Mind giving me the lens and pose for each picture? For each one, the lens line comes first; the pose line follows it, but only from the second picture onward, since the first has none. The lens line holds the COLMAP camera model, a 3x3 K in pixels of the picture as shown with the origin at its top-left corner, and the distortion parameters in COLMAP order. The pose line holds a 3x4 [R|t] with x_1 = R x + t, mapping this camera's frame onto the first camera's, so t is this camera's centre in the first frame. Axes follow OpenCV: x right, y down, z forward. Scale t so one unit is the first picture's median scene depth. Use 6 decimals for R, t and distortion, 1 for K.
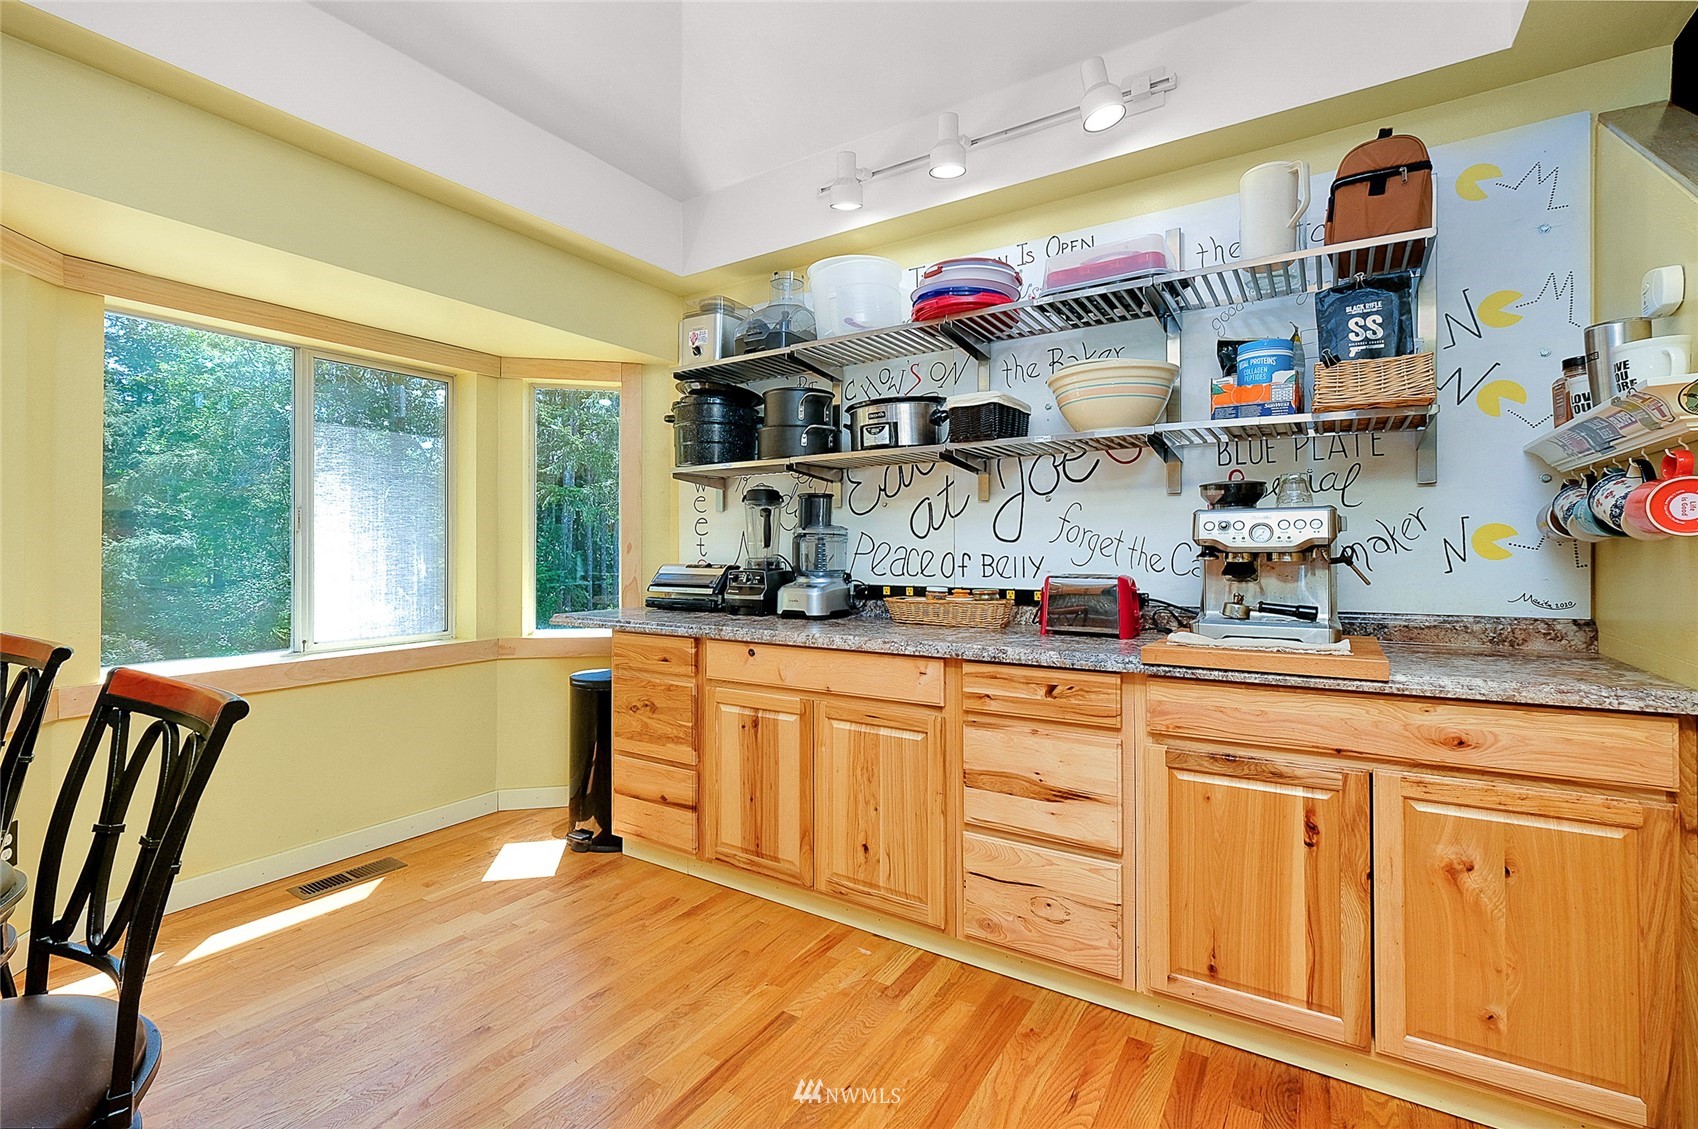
lens RADIAL K [[748.0, 0, 843.9], [0, 748.0, 557.9], [0, 0, 1]] dist [-0.007472, 0.000158]
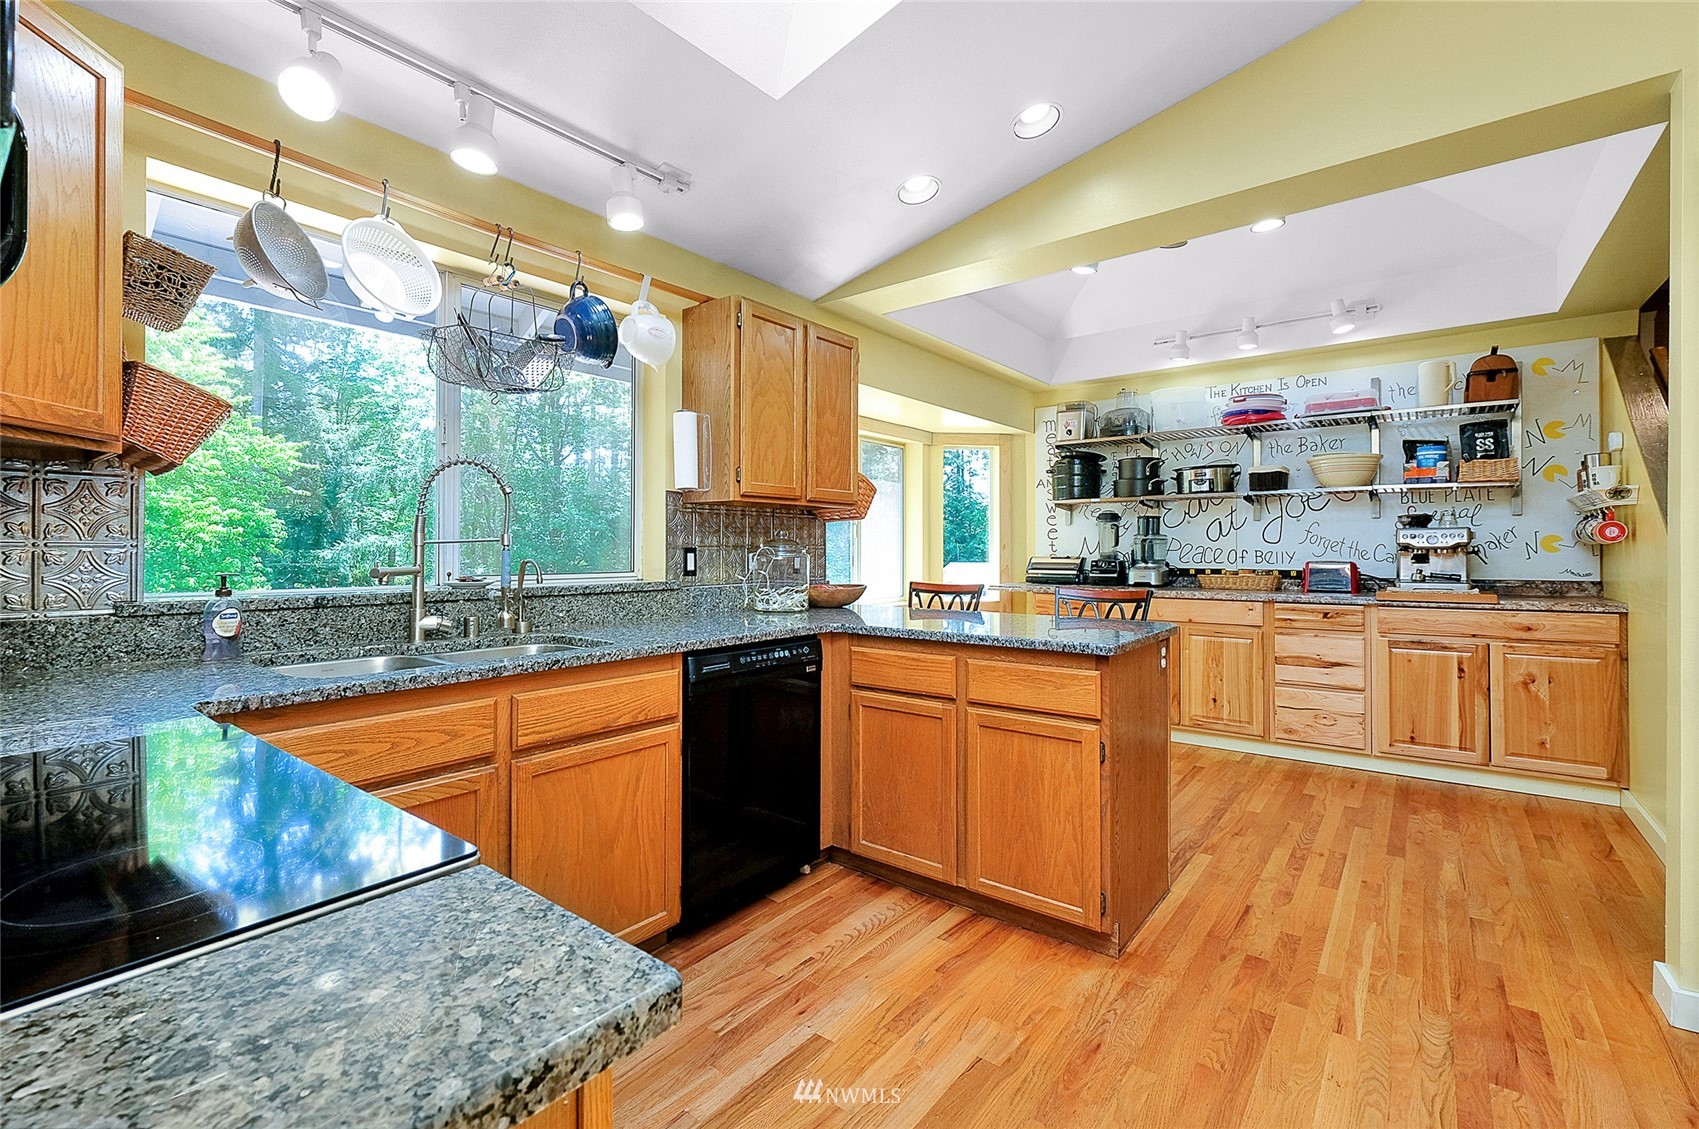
lens RADIAL K [[748.4, 0, 853.8], [0, 748.4, 553.1], [0, 0, 1]] dist [-0.007472, 0.000158]
pose [[0.996104, -0.001555, -0.088173, -0.839596], [0.001177, 0.999990, -0.004337, 0.010773], [0.088179, 0.004216, 0.996096, -1.179561]]
